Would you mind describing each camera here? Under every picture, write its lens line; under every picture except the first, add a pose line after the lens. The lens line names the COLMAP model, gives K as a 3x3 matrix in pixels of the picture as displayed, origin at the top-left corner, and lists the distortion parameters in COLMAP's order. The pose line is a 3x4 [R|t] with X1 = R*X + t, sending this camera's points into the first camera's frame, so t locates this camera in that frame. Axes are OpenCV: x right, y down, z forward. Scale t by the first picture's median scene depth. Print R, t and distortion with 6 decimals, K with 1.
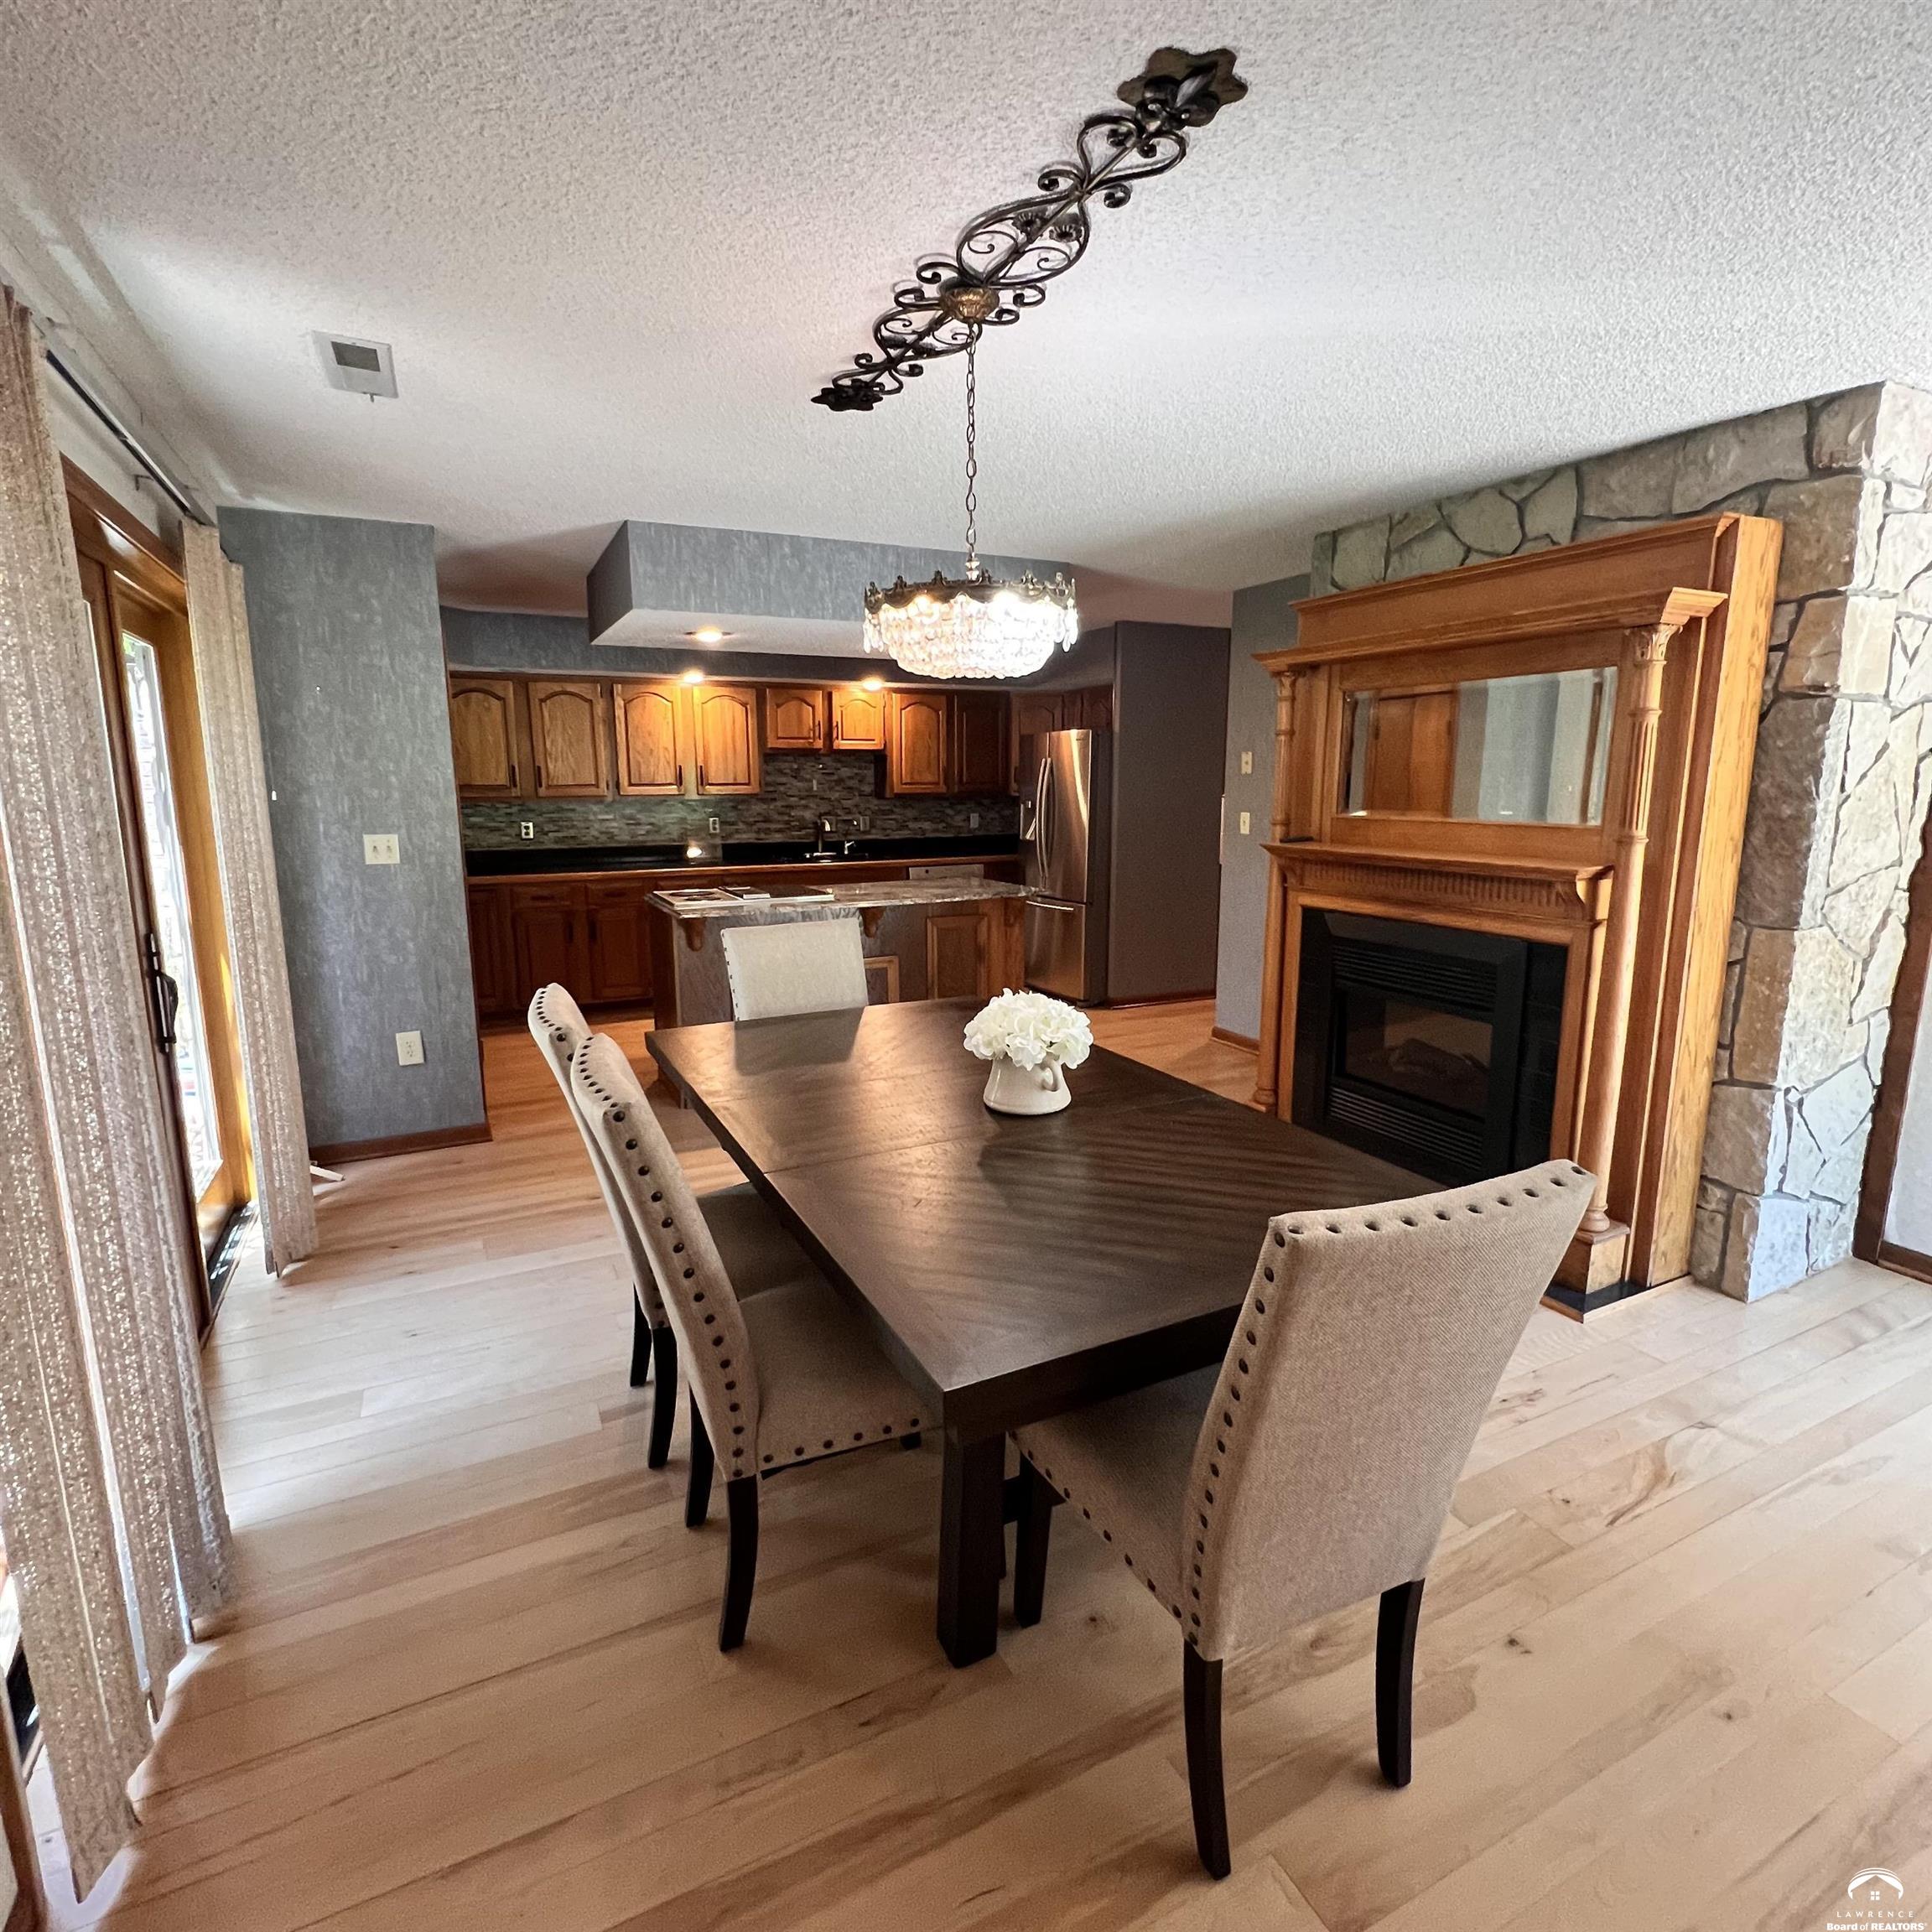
lens RADIAL K [[1036.6, 0, 966.5], [0, 1036.6, 966.7], [0, 0, 1]] dist [-0.004171, -0.000978]
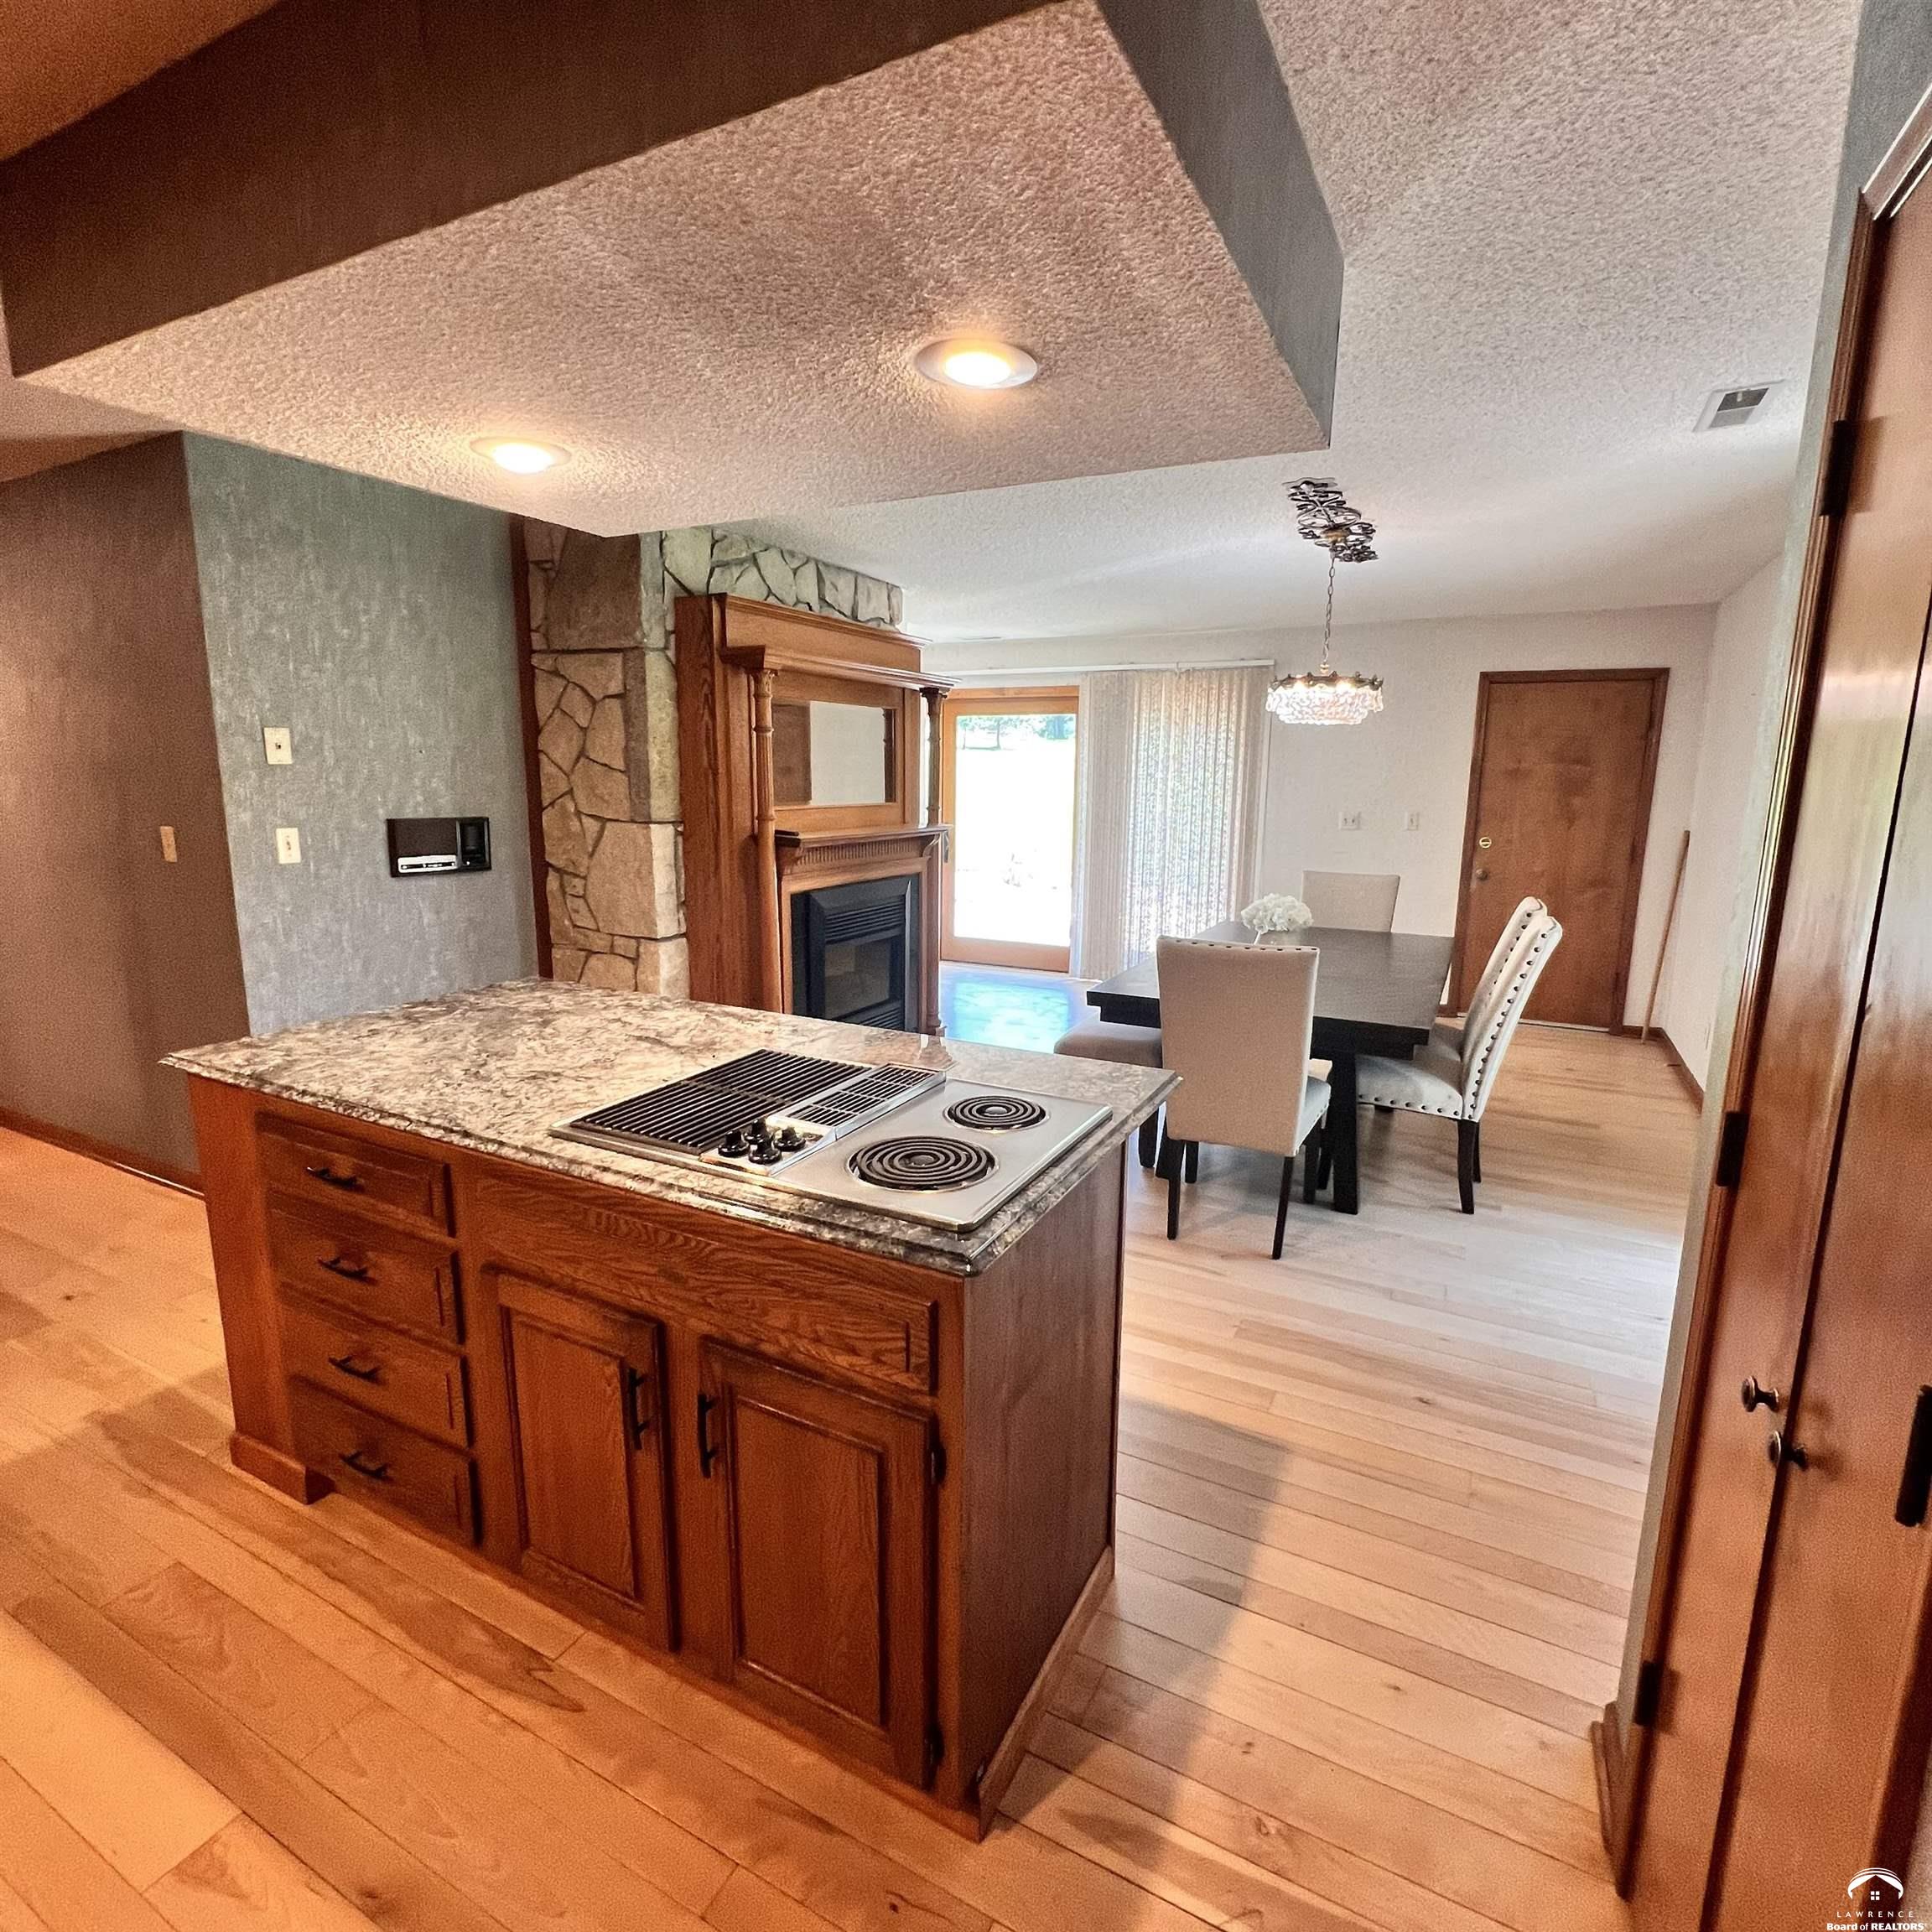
lens RADIAL K [[1029.2, 0, 967.5], [0, 1029.2, 961.8], [0, 0, 1]] dist [0.001936, 0.000249]
pose [[-0.579814, -0.157100, 0.799459, -0.719383], [0.137069, 0.948440, 0.285786, -0.299250], [-0.803136, 0.275284, -0.528385, 1.584517]]
